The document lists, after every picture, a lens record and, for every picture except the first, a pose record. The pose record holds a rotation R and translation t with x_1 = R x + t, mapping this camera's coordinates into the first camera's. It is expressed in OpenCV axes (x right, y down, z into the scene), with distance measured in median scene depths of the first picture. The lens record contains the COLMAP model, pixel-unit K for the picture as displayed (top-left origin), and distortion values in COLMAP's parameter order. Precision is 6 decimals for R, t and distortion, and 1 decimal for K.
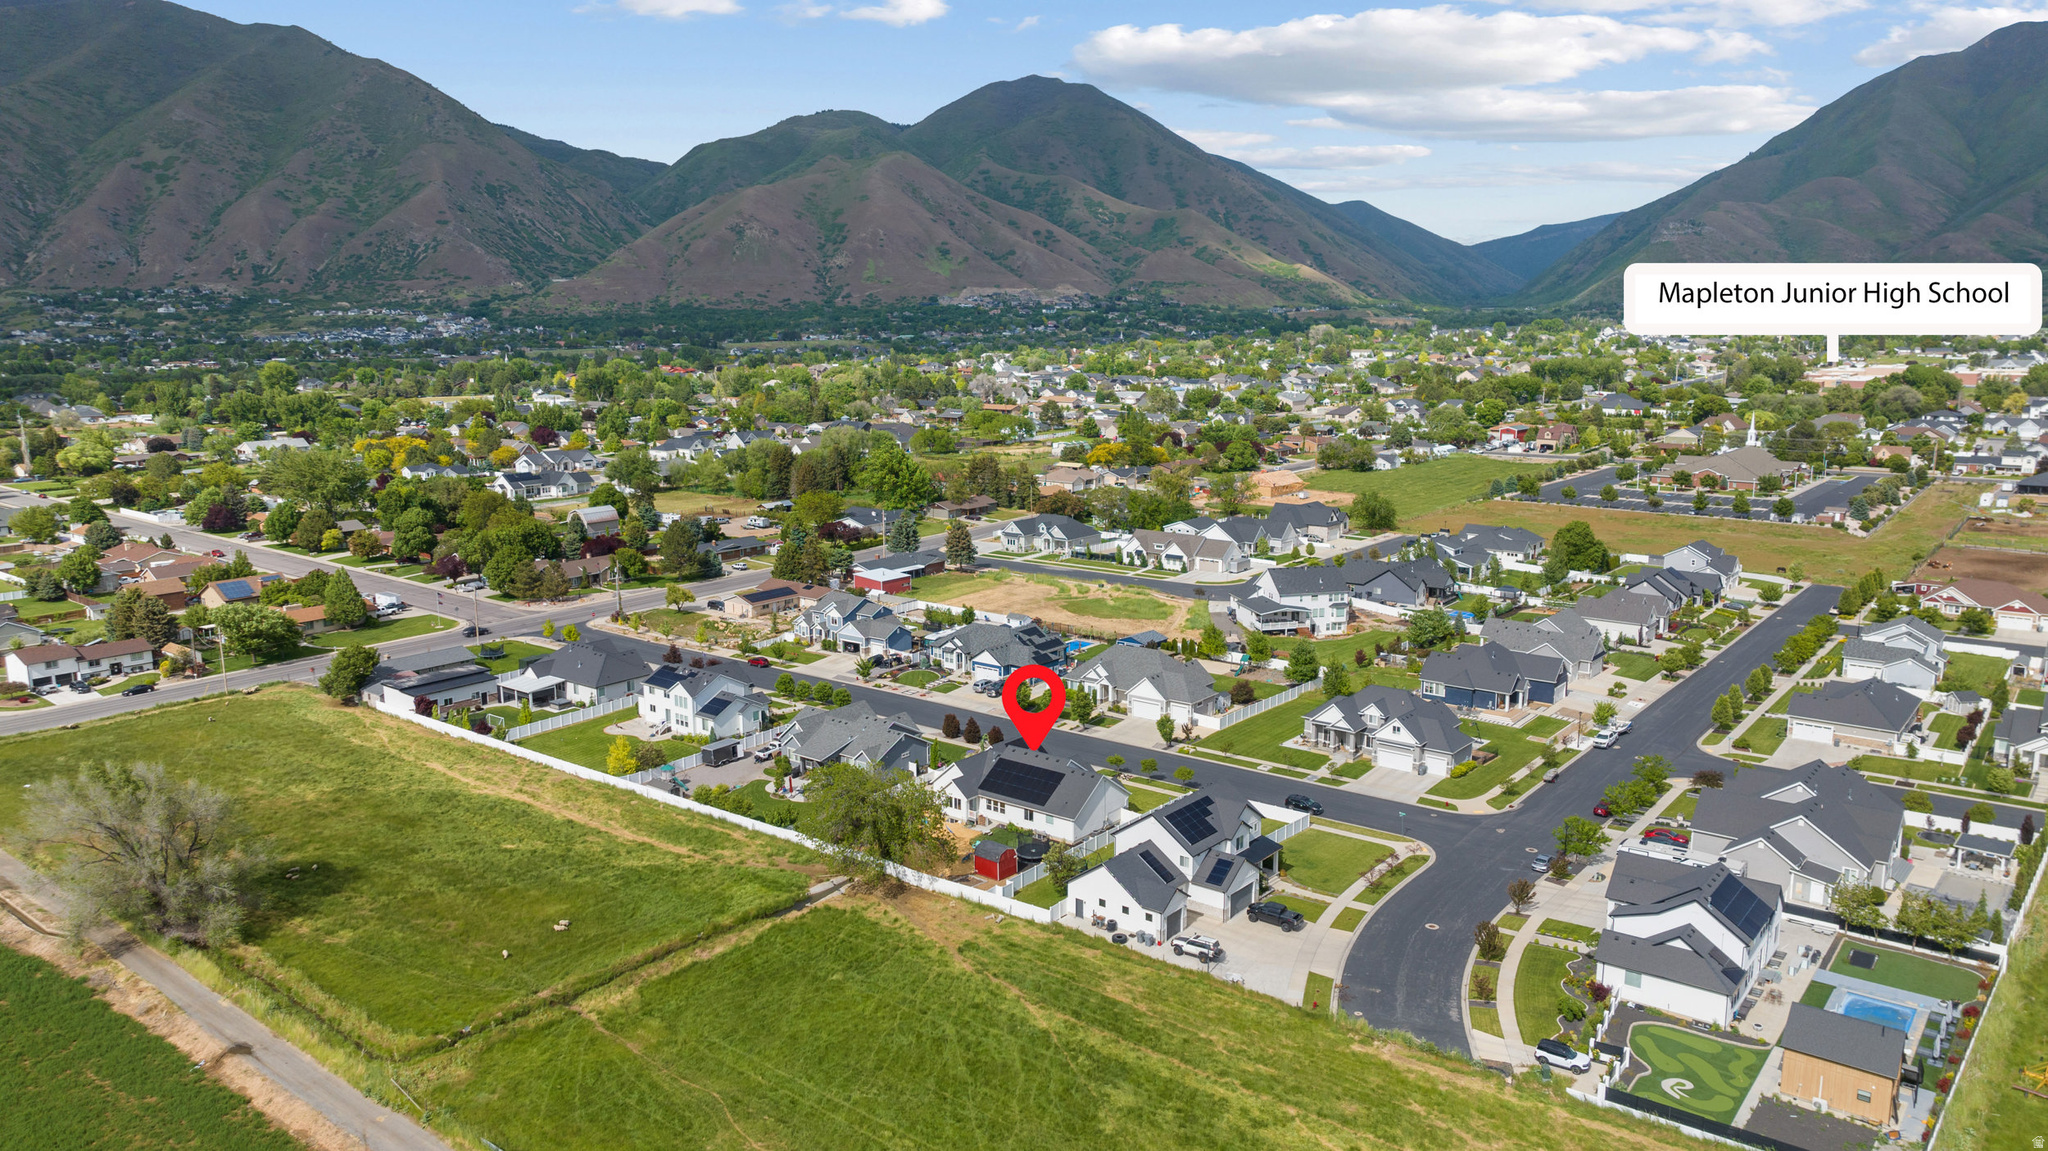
lens RADIAL K [[1448.3, 0, 1040.7], [0, 1448.3, 566.0], [0, 0, 1]] dist [-0.024662, 0.019426]
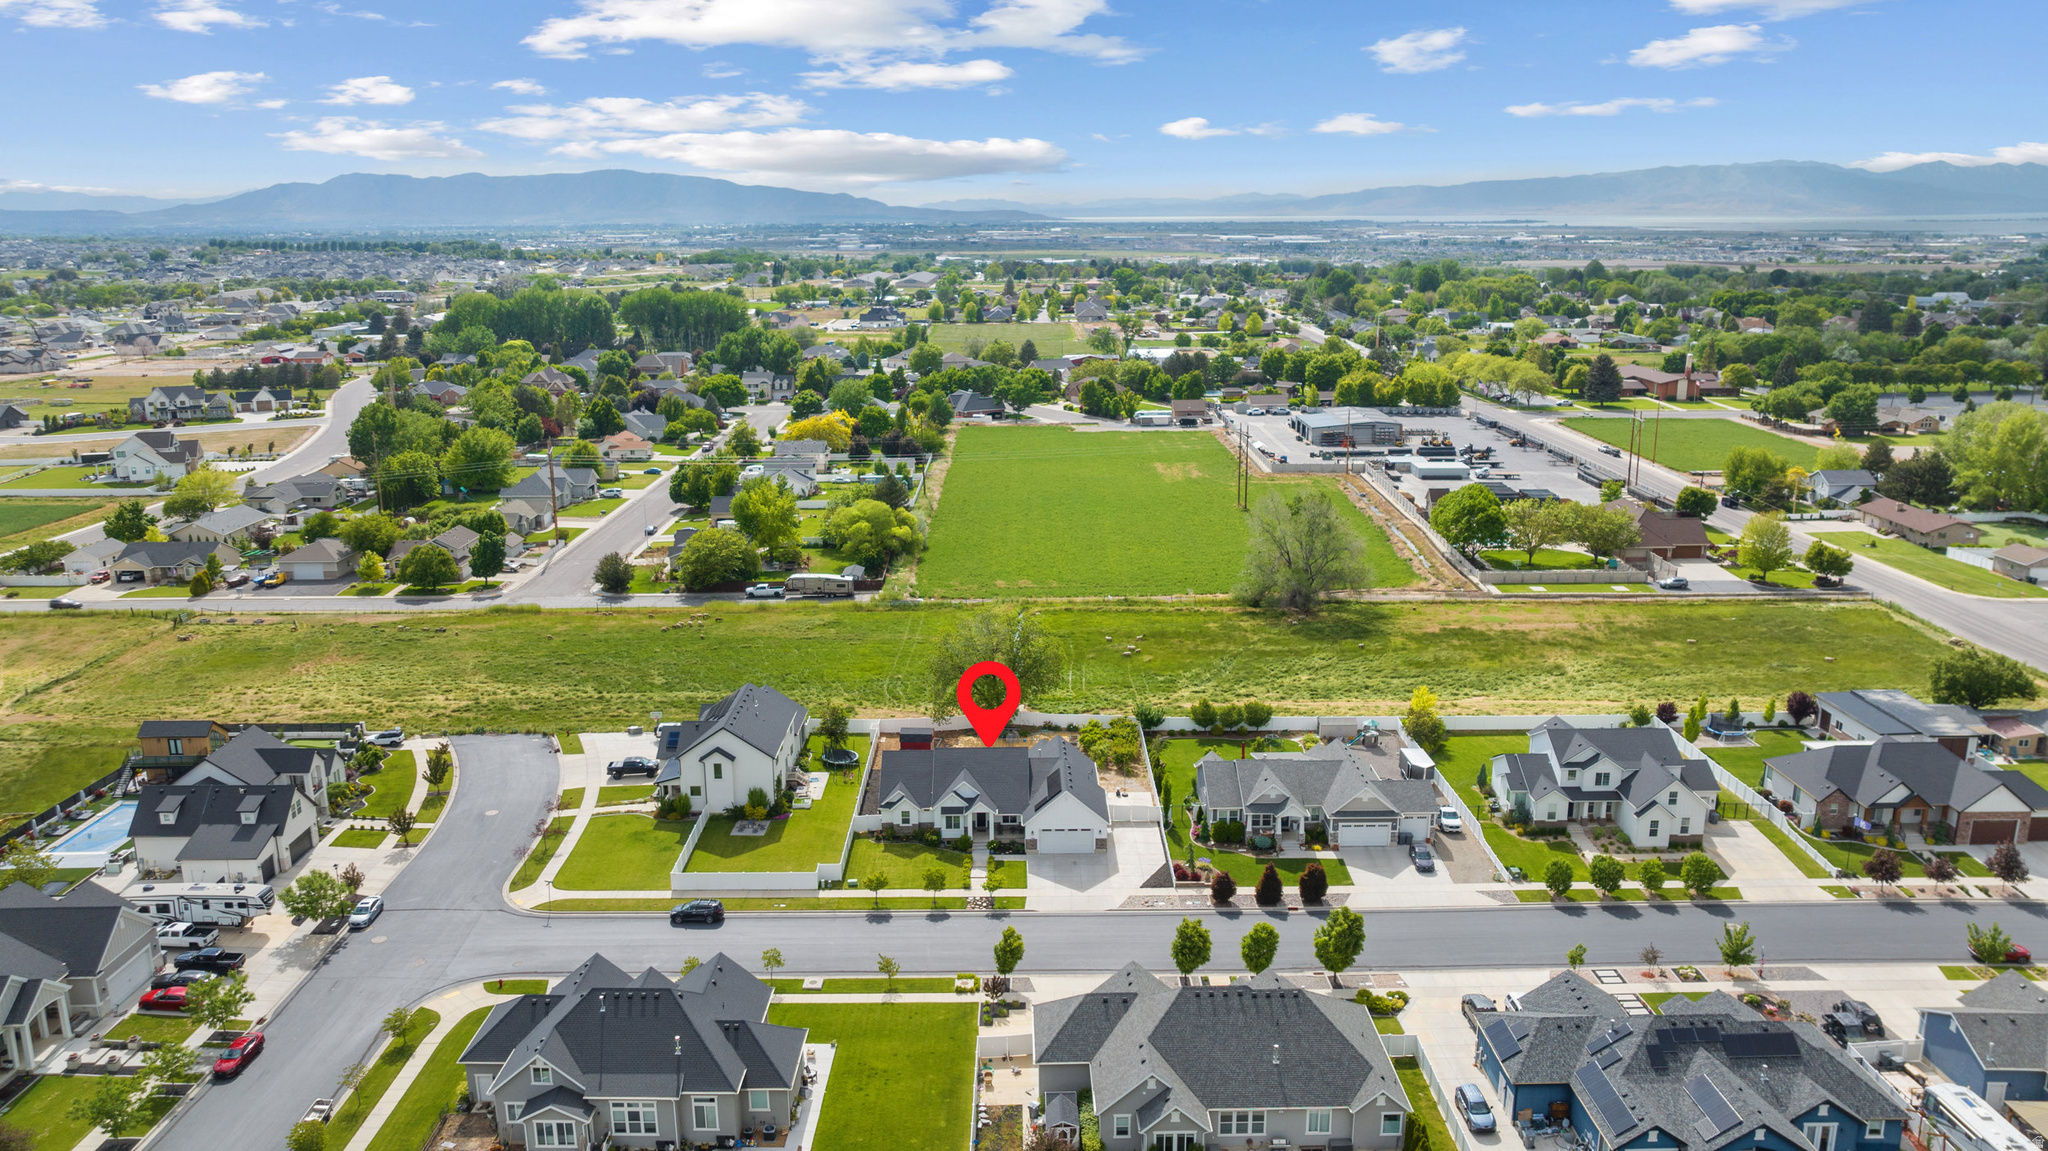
lens RADIAL K [[1448.3, 0, 1023.4], [0, 1448.3, 577.9], [0, 0, 1]] dist [-0.024662, 0.019426]
pose [[-0.785479, 0.163936, -0.596782, 0.033602], [-0.097541, 0.919436, 0.380952, -0.020522], [0.611154, 0.357440, -0.706206, 0.113709]]
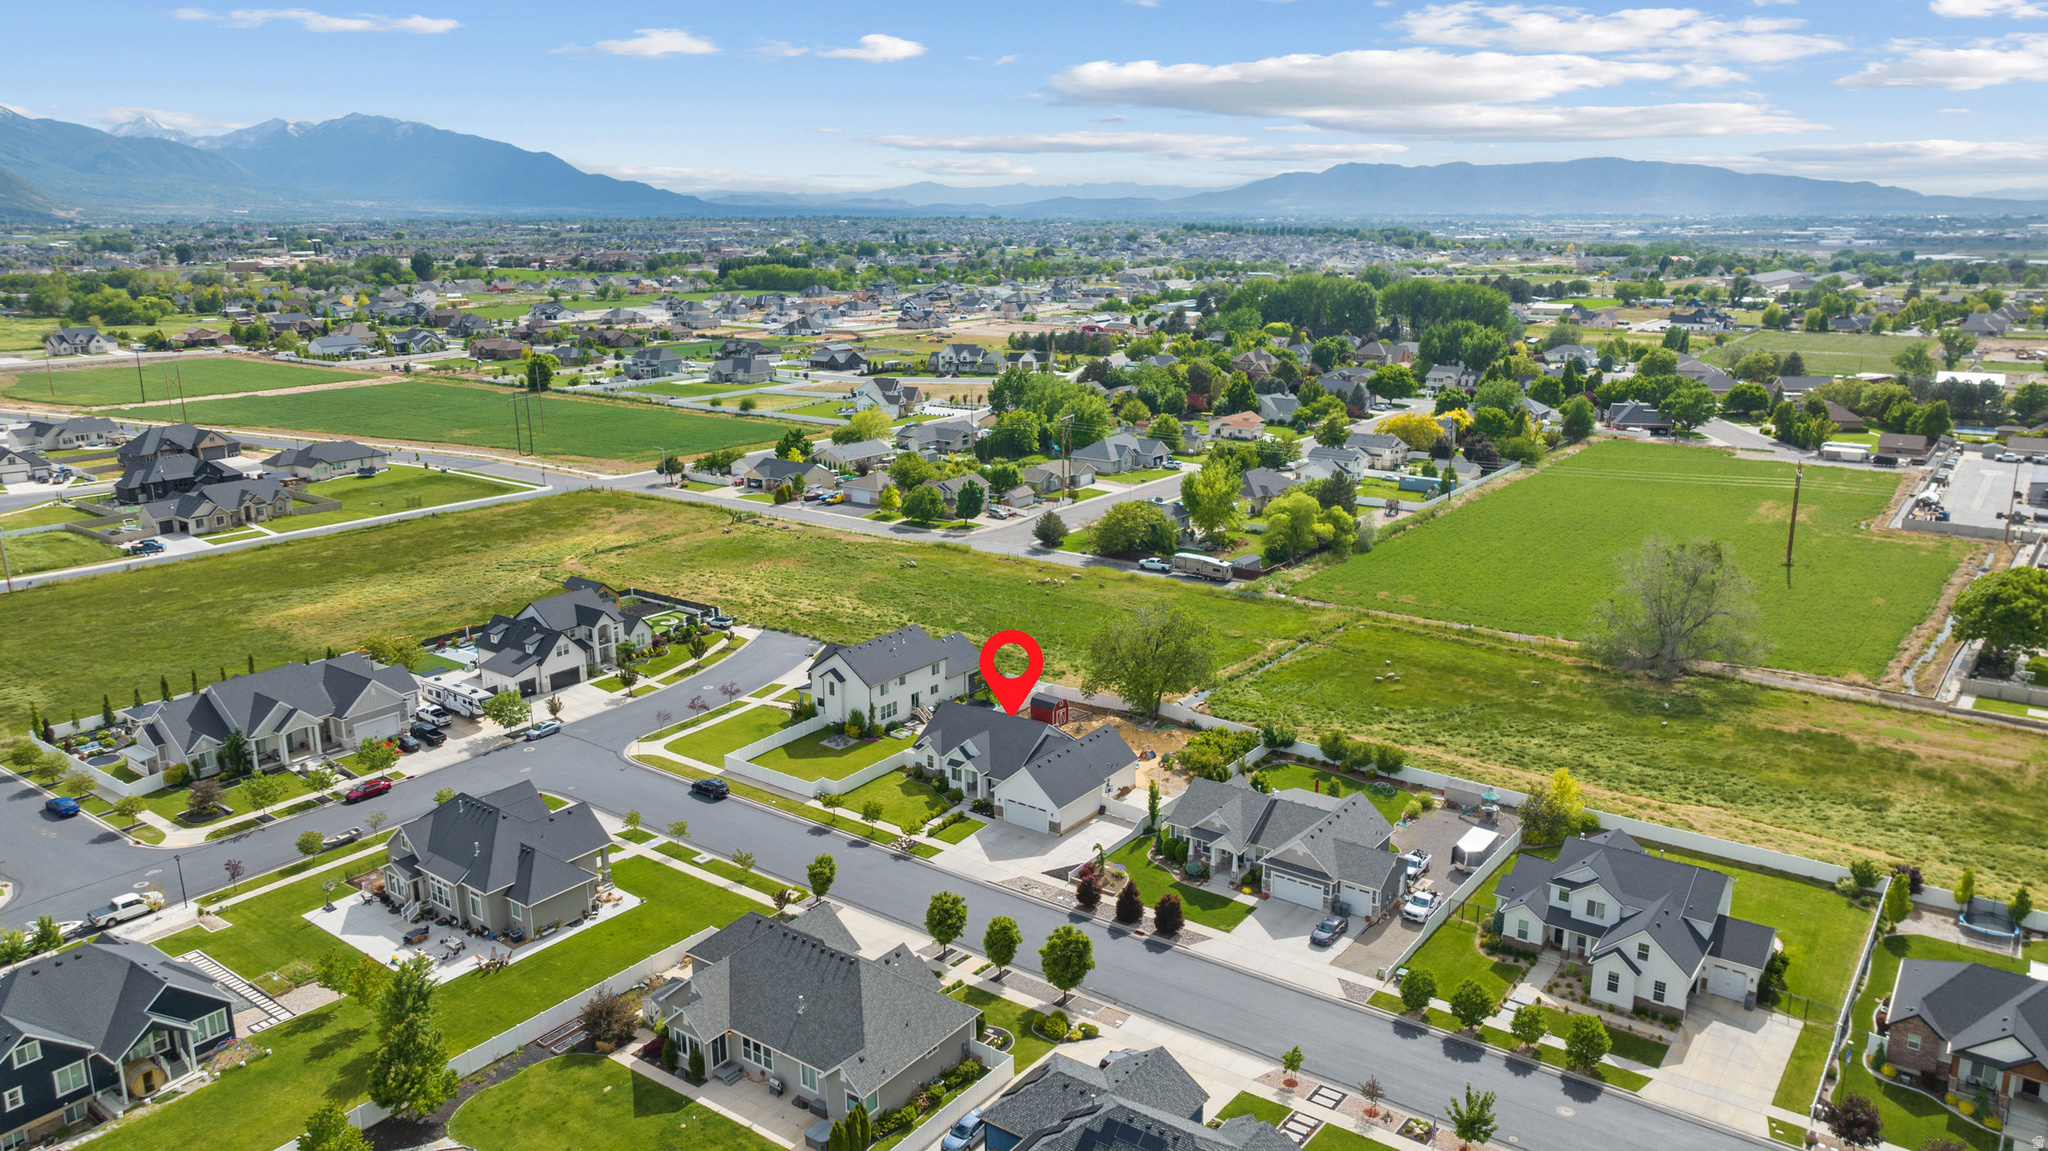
lens RADIAL K [[1448.3, 0, 1016.4], [0, 1448.3, 573.6], [0, 0, 1]] dist [-0.024662, 0.019426]
pose [[-0.999686, 0.018015, -0.017421, 0.000773], [0.009187, 0.910213, 0.414039, -0.022834], [0.023316, 0.413749, -0.910092, 0.127893]]
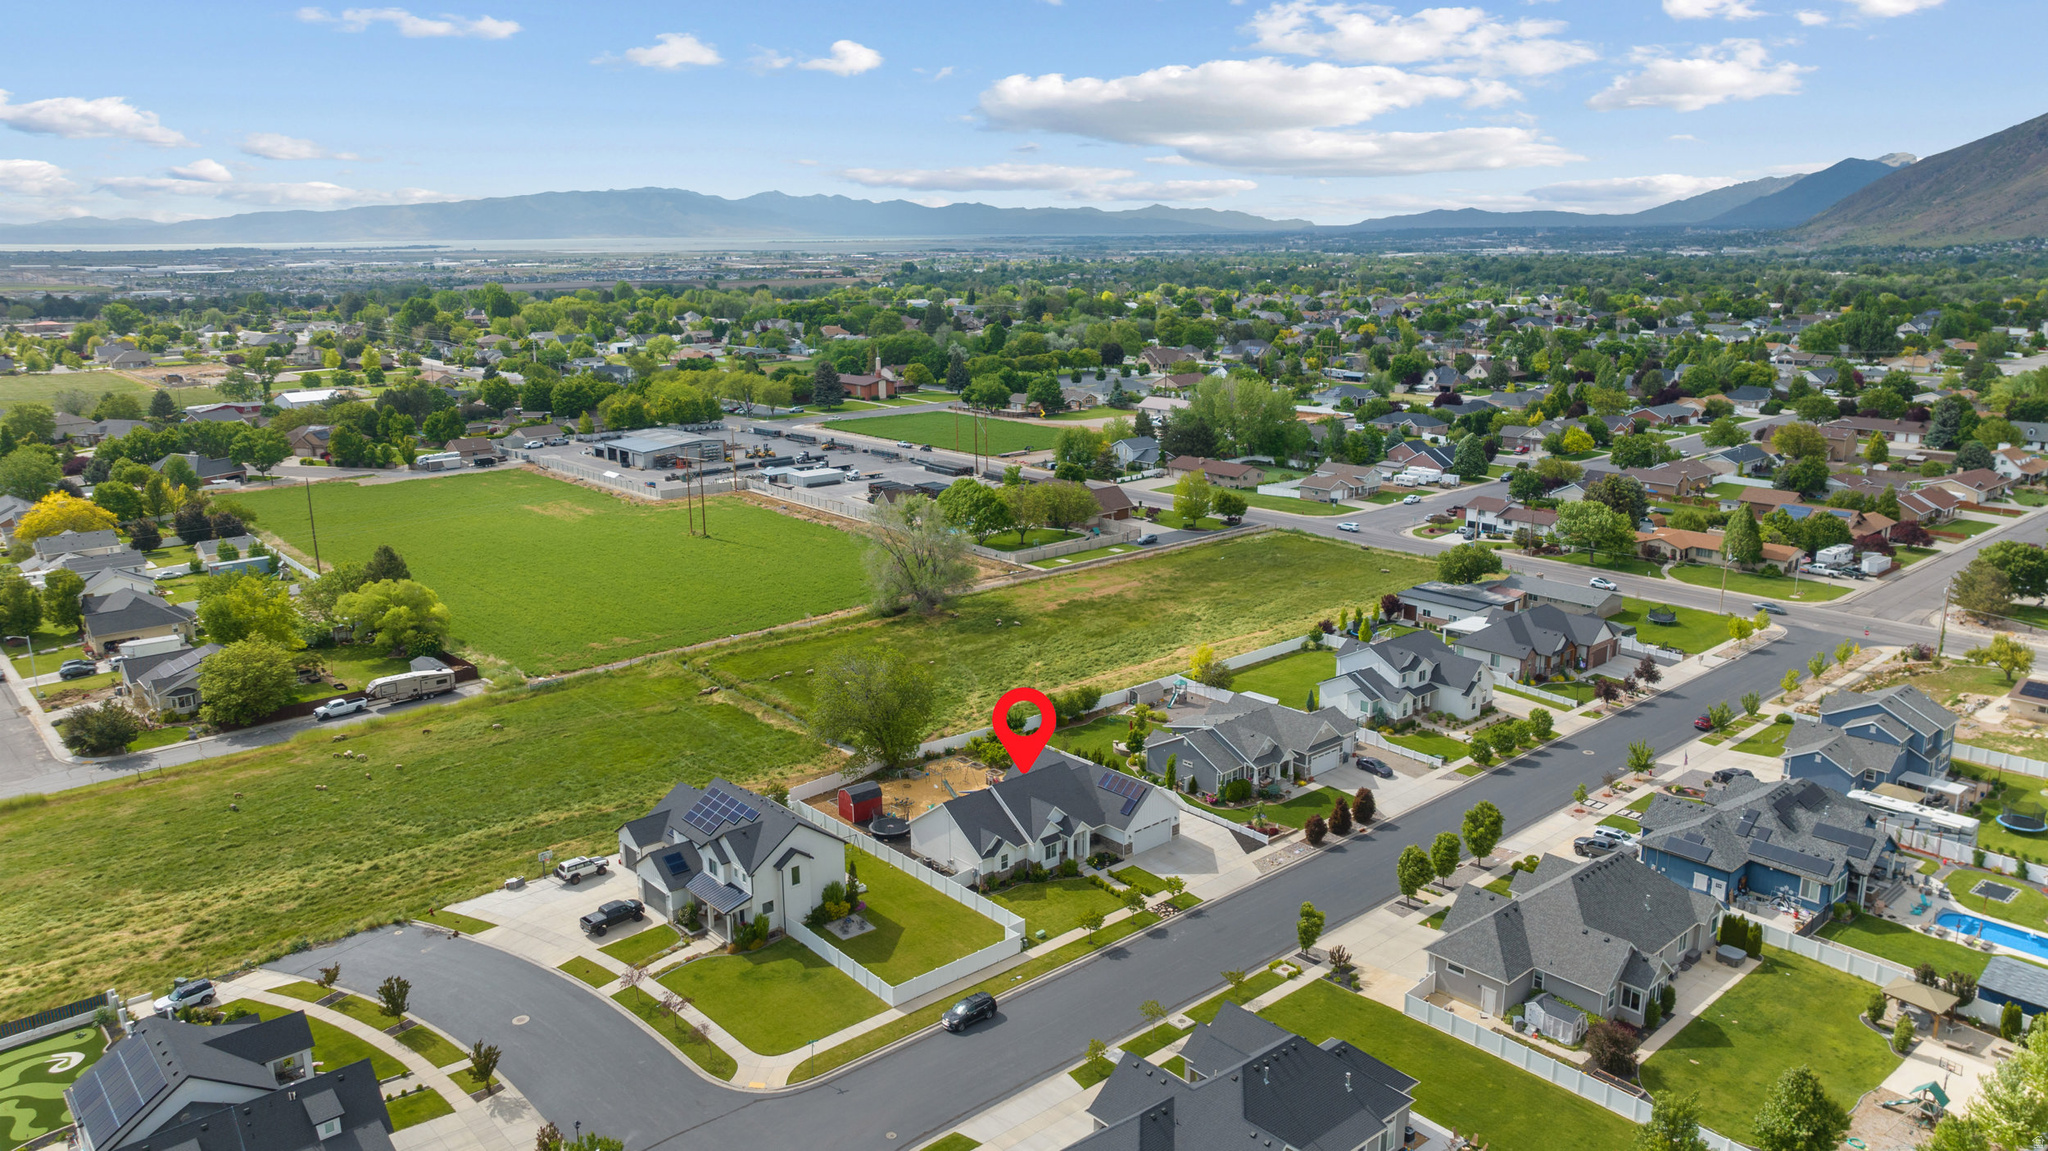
lens RADIAL K [[1448.3, 0, 1023.7], [0, 1448.3, 589.1], [0, 0, 1]] dist [-0.024662, 0.019426]
pose [[-0.180529, 0.246316, -0.952228, 0.054074], [-0.165697, 0.946681, 0.276295, -0.013961], [0.969512, 0.207660, -0.130090, 0.078218]]
